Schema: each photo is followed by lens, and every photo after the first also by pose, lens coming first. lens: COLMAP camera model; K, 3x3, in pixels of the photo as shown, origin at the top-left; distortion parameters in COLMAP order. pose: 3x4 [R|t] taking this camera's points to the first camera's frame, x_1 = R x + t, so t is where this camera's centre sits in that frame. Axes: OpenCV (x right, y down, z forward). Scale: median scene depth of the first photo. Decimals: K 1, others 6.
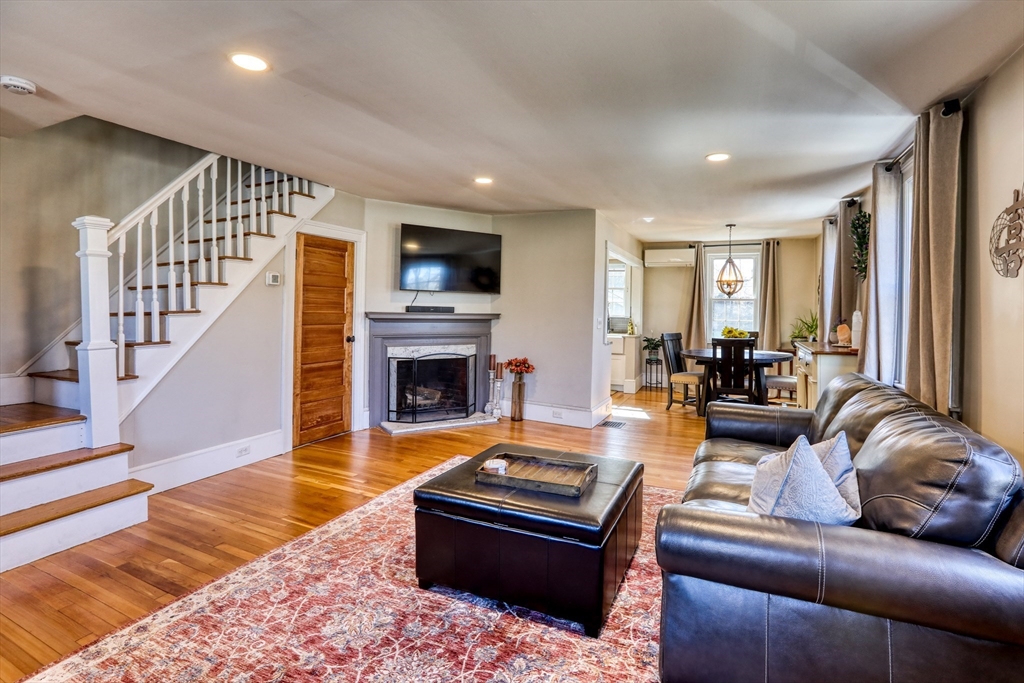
lens RADIAL K [[475.7, 0, 541.3], [0, 475.7, 317.2], [0, 0, 1]] dist [-0.025181, 0.005607]
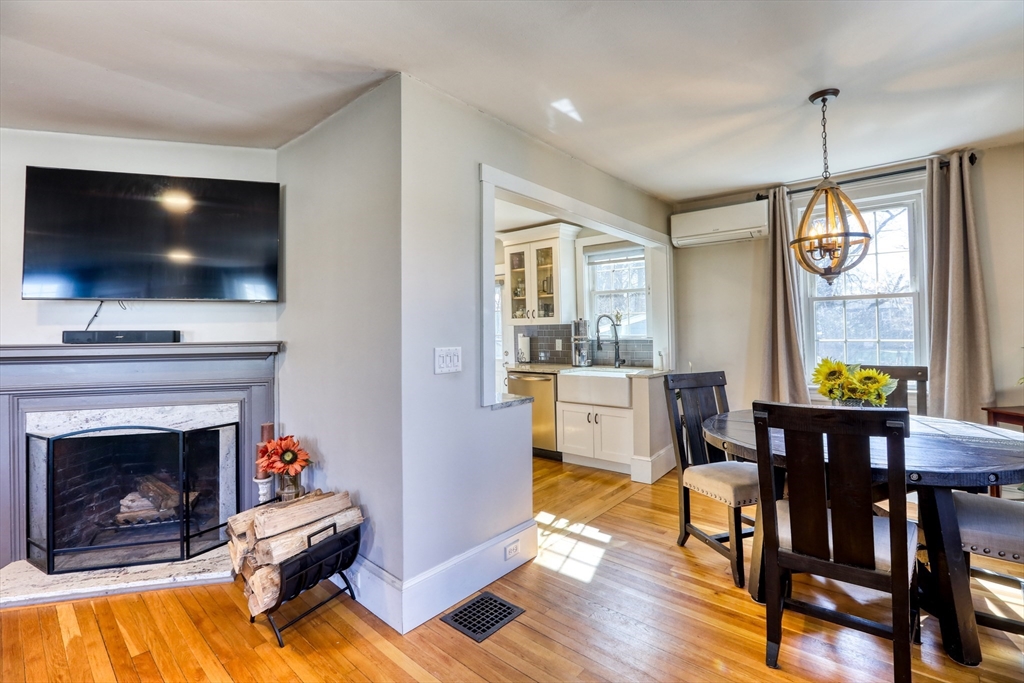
lens RADIAL K [[475.7, 0, 507.6], [0, 475.7, 328.9], [0, 0, 1]] dist [-0.025181, 0.005607]
pose [[0.951817, -0.031997, -0.304993, 0.281519], [0.024590, 0.999303, -0.028099, -0.000508], [0.305679, 0.019245, 0.951940, 0.596121]]
